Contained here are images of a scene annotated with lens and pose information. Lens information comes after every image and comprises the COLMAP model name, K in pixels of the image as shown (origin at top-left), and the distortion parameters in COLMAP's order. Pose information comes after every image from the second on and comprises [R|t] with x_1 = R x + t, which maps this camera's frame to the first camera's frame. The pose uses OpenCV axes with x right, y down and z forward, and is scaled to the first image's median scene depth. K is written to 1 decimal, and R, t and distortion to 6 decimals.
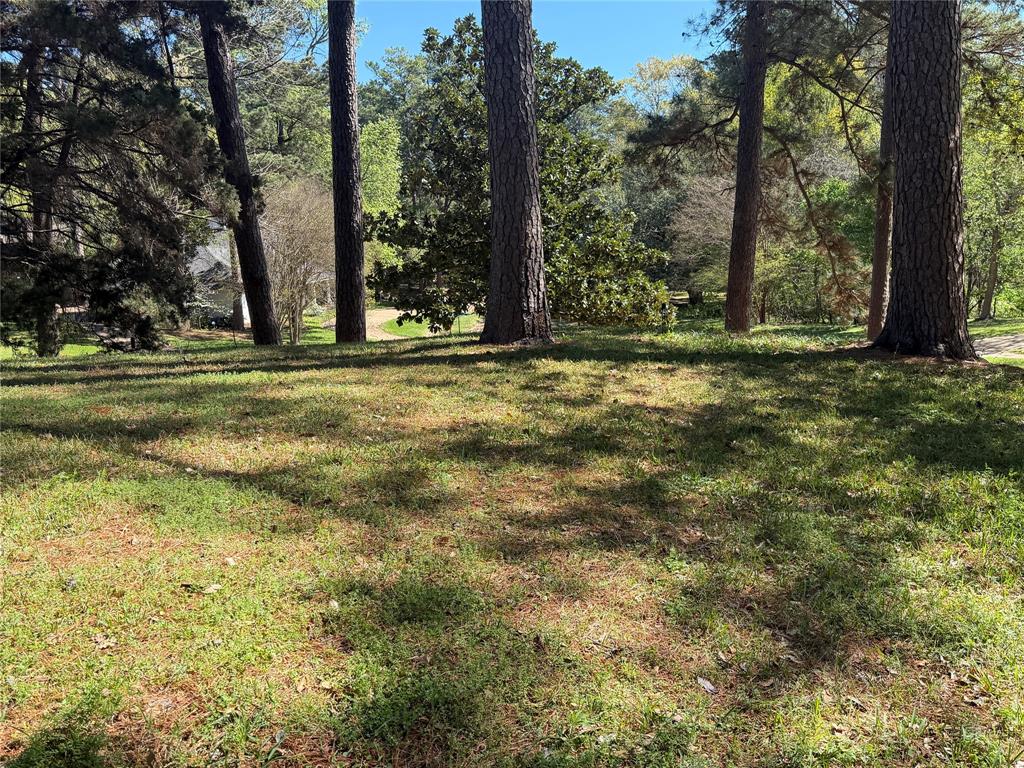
lens RADIAL K [[929.4, 0, 507.2], [0, 929.4, 380.4], [0, 0, 1]] dist [0.181156, -0.335142]
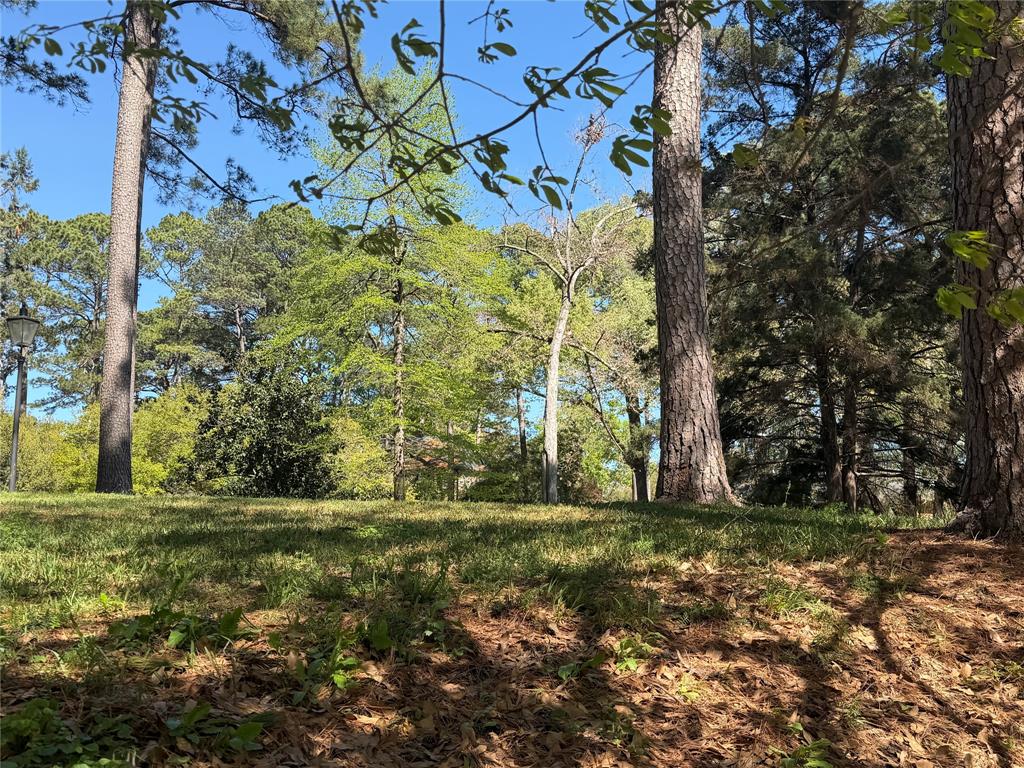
lens RADIAL K [[1009.5, 0, 511.7], [0, 1009.5, 409.6], [0, 0, 1]] dist [0.006128, 0.000815]
pose [[0.188661, -0.095295, -0.977408, 0.981105], [-0.160602, 0.978887, -0.126439, 0.021312], [0.968821, 0.180828, 0.169373, 0.673371]]
